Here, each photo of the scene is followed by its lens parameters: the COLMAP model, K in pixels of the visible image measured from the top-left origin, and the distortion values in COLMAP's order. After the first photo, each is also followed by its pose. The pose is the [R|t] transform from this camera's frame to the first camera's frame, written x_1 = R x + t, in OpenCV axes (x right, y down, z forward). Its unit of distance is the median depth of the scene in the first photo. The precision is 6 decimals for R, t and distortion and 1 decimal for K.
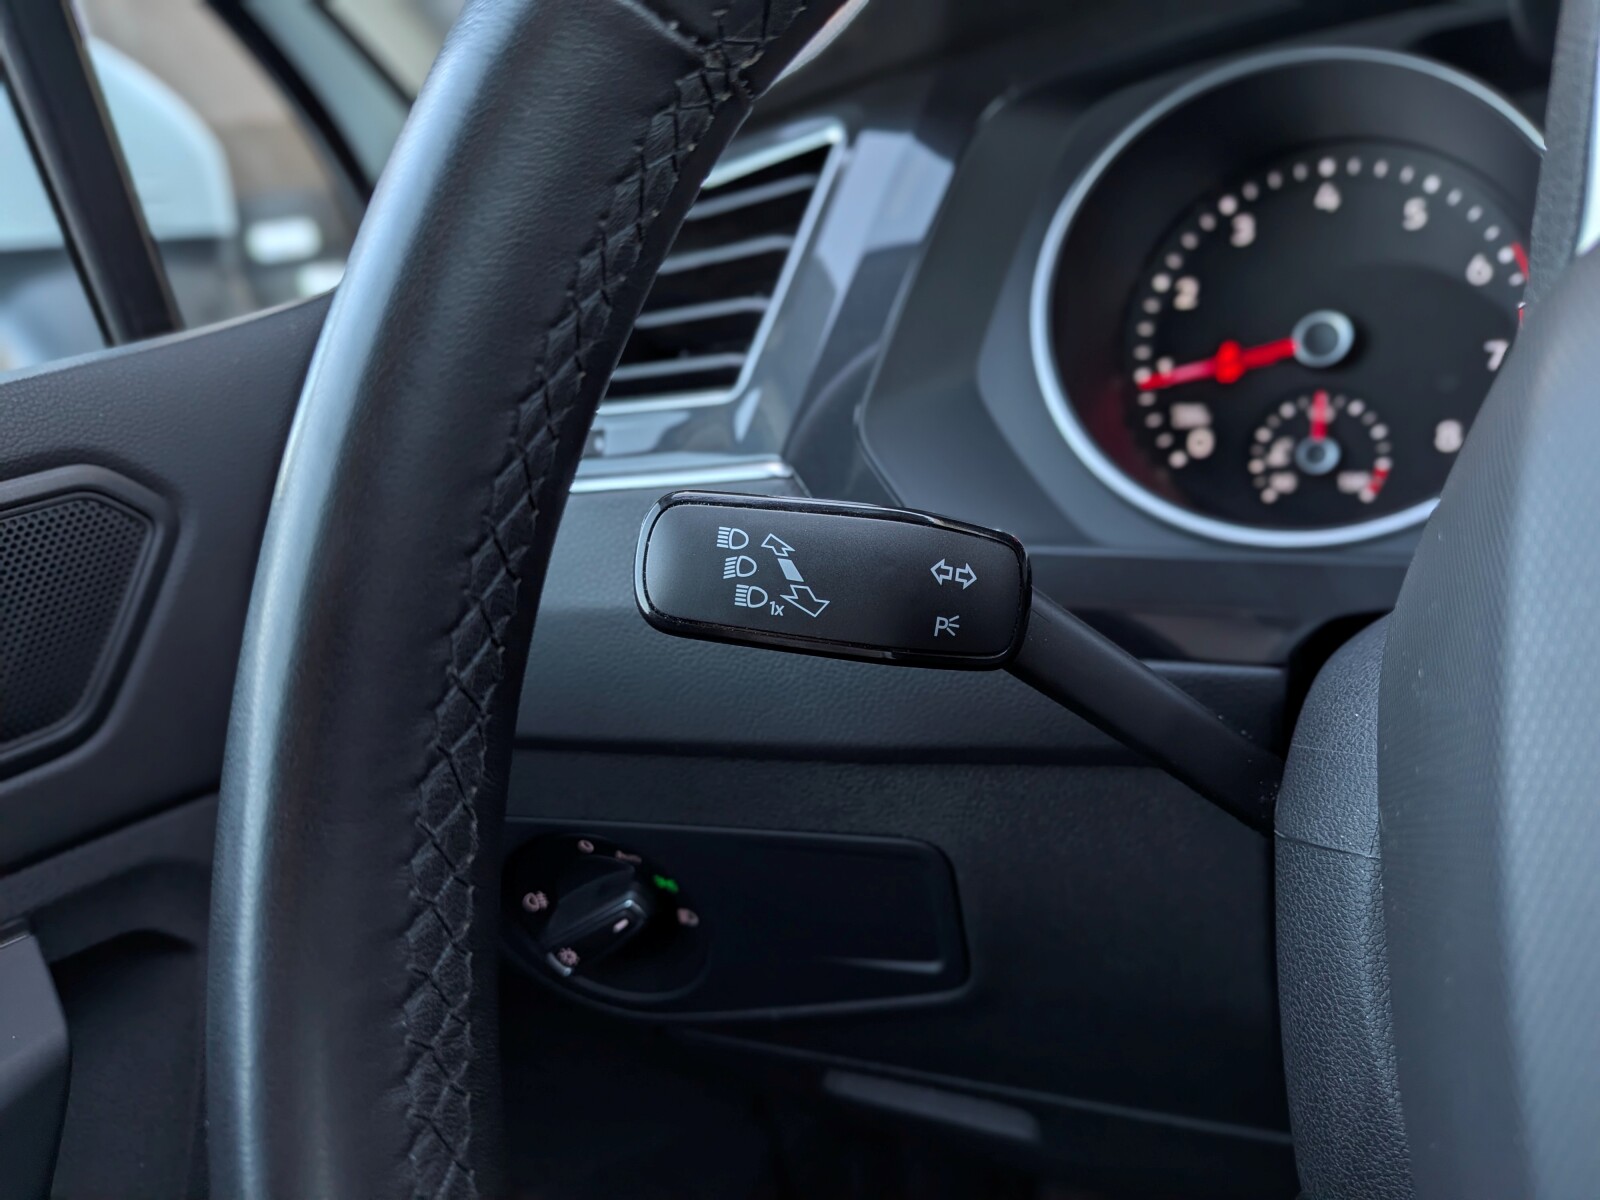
lens RADIAL K [[1167.1, 0, 823.2], [0, 1167.1, 593.2], [0, 0, 1]] dist [0.065589, -0.127845]
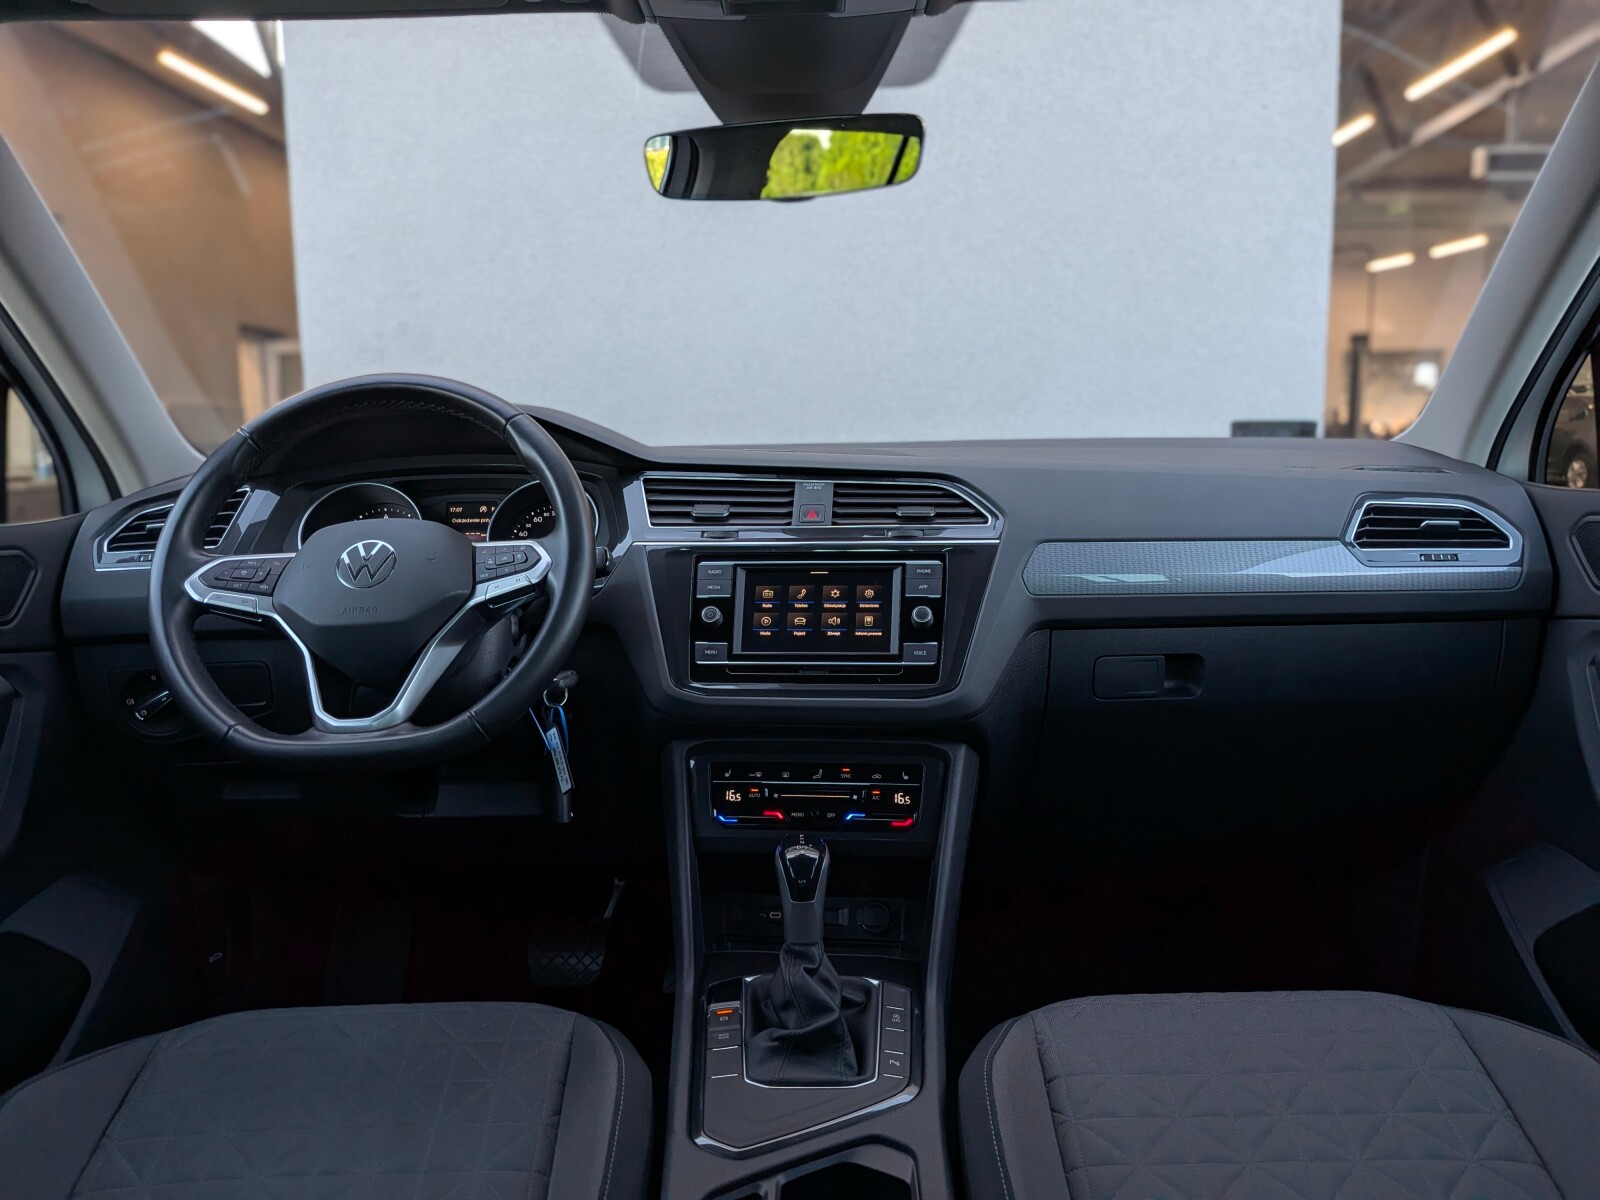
lens RADIAL K [[1167.1, 0, 811.5], [0, 1167.1, 589.4], [0, 0, 1]] dist [0.065589, -0.127845]
pose [[0.894225, 0.068379, 0.442365, -0.021002], [0.061916, 0.959868, -0.273533, 1.030415], [-0.443315, 0.271989, 0.854104, -2.840554]]
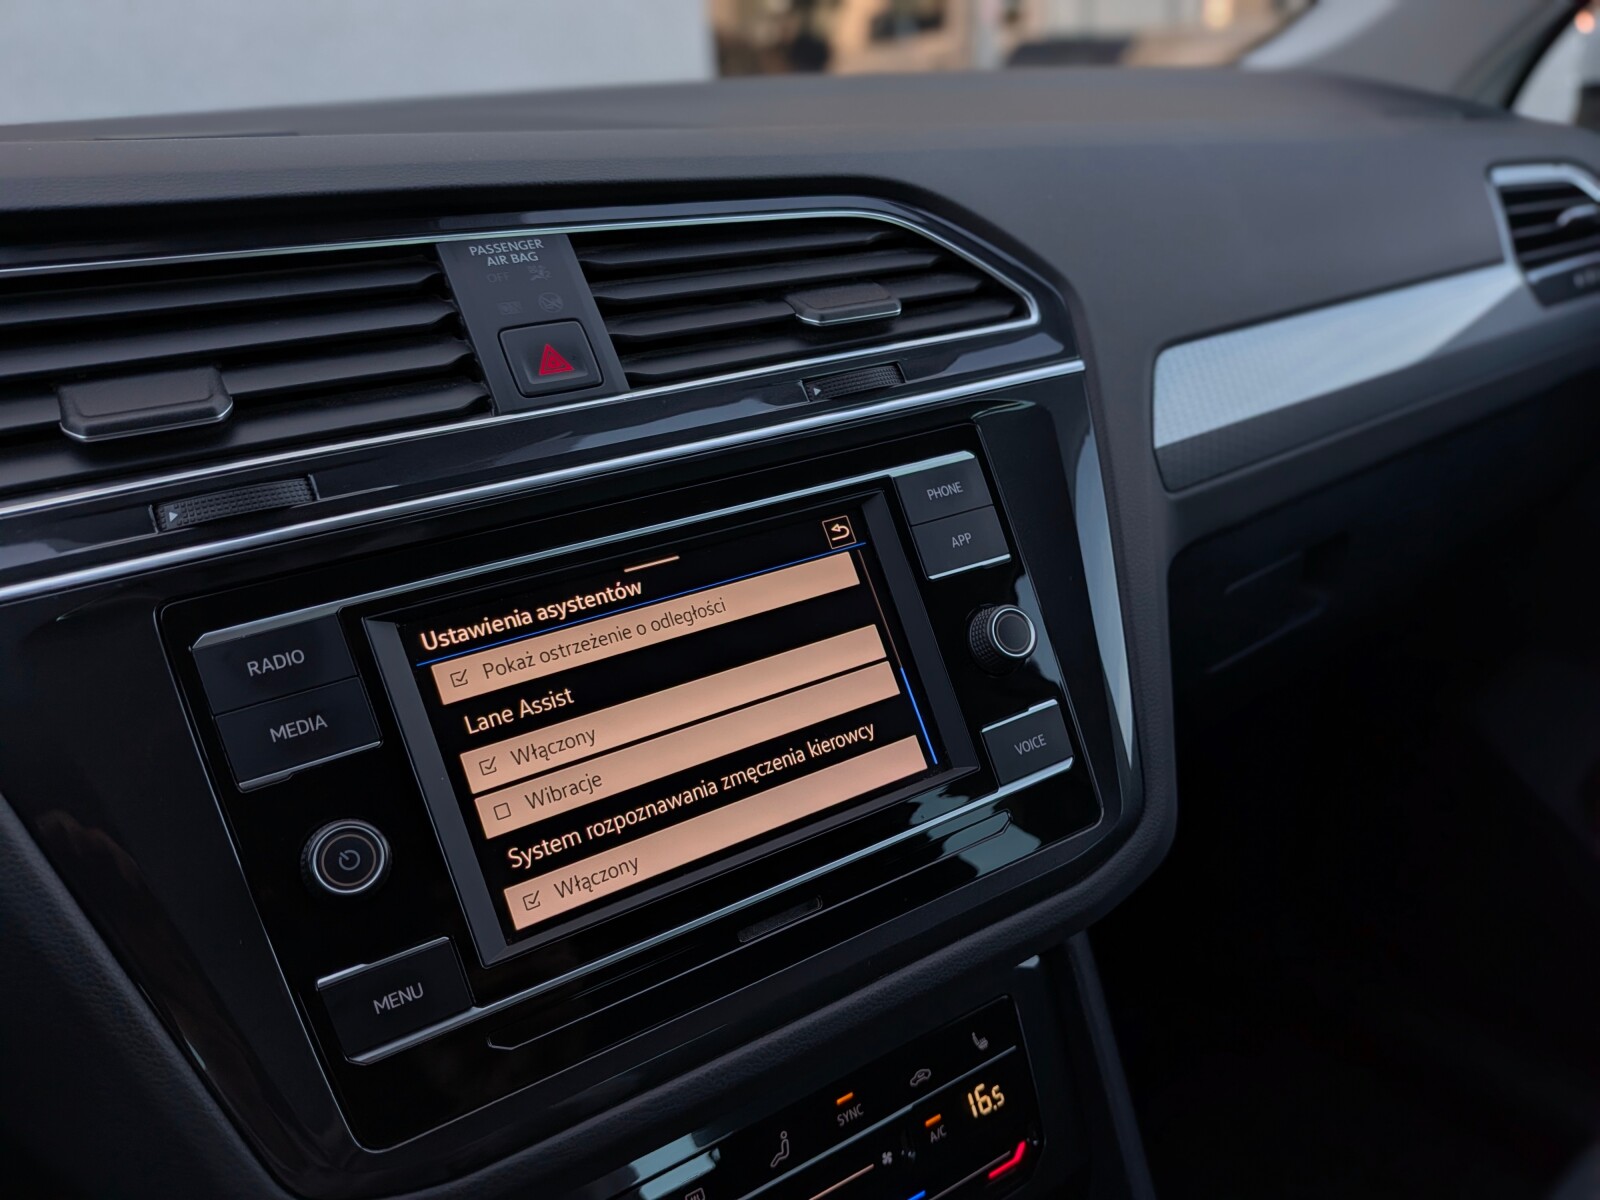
lens RADIAL K [[1167.1, 0, 809.7], [0, 1167.1, 625.4], [0, 0, 1]] dist [0.065589, -0.127845]
pose [[0.455845, -0.269449, 0.848294, 0.681324], [0.322161, 0.938403, 0.124952, 0.034138], [-0.829709, 0.216328, 0.514572, -0.609586]]
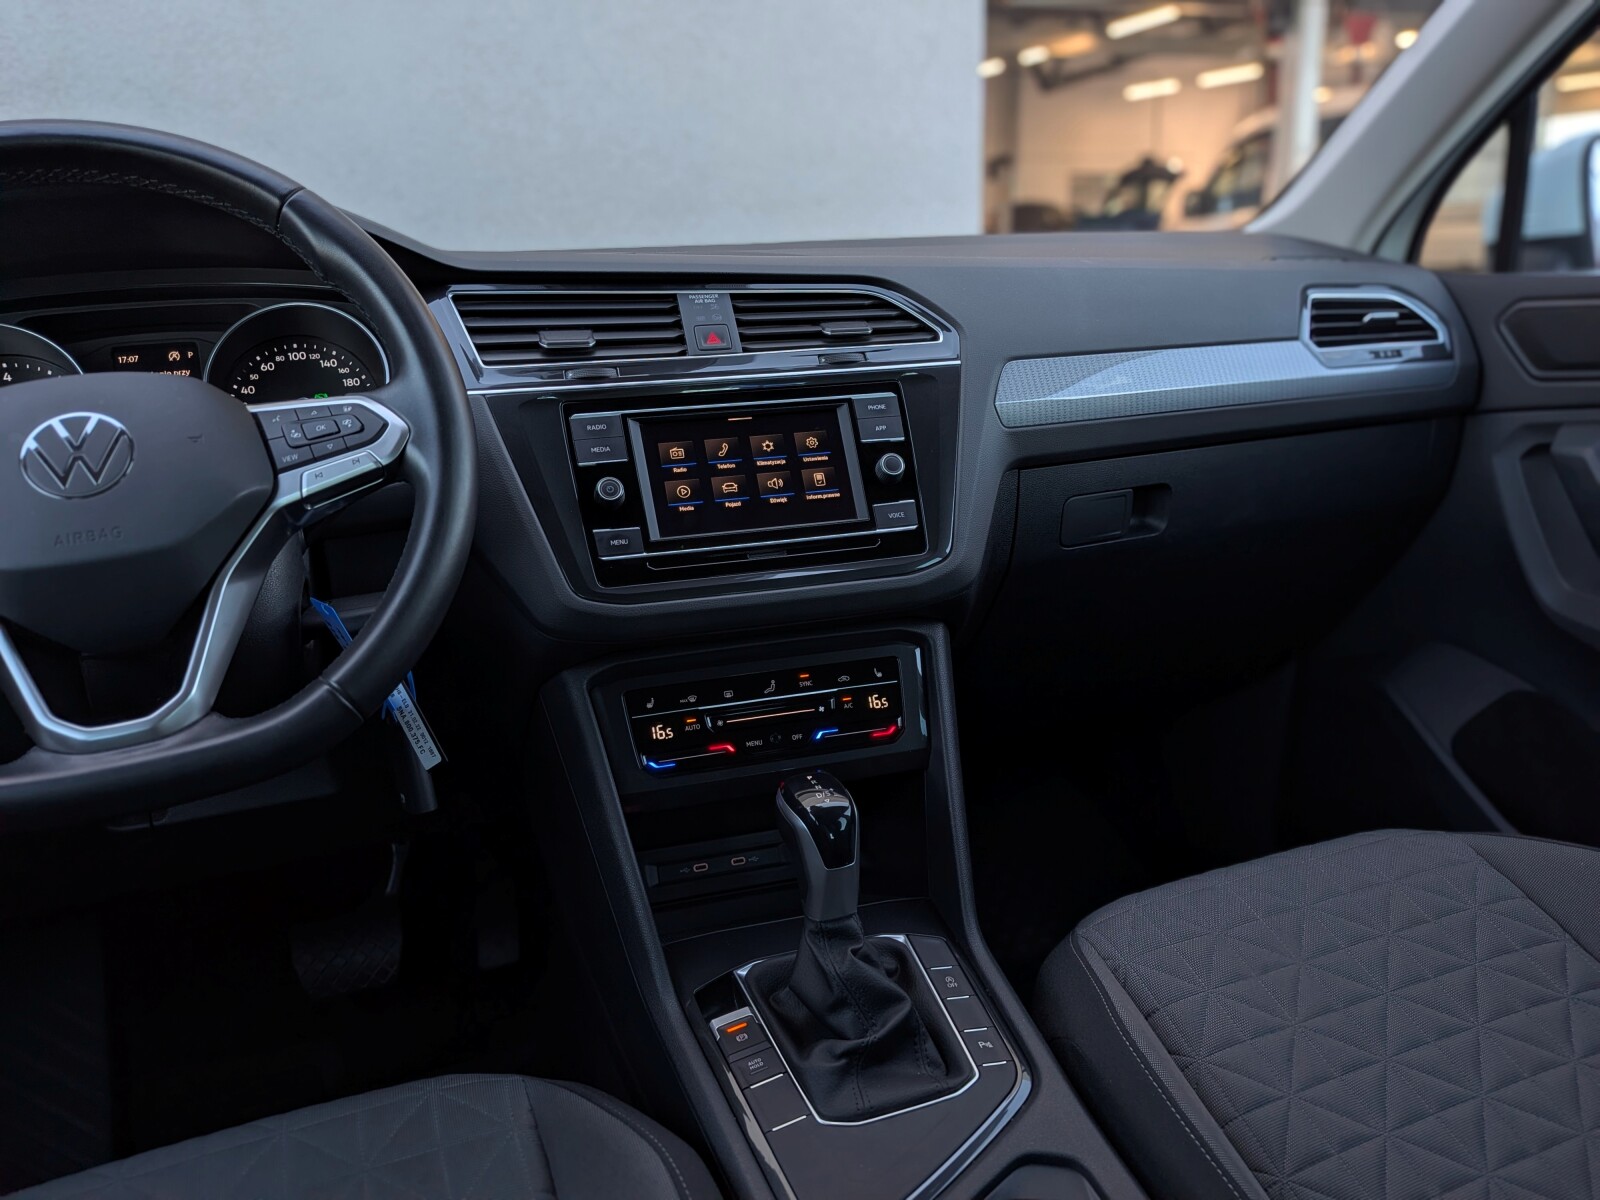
lens RADIAL K [[1167.1, 0, 805.1], [0, 1167.1, 586.9], [0, 0, 1]] dist [0.065589, -0.127845]
pose [[0.676901, -0.088194, 0.730771, -0.264997], [0.223613, 0.970514, -0.090001, 0.665800], [-0.701286, 0.224332, 0.676663, -1.685915]]
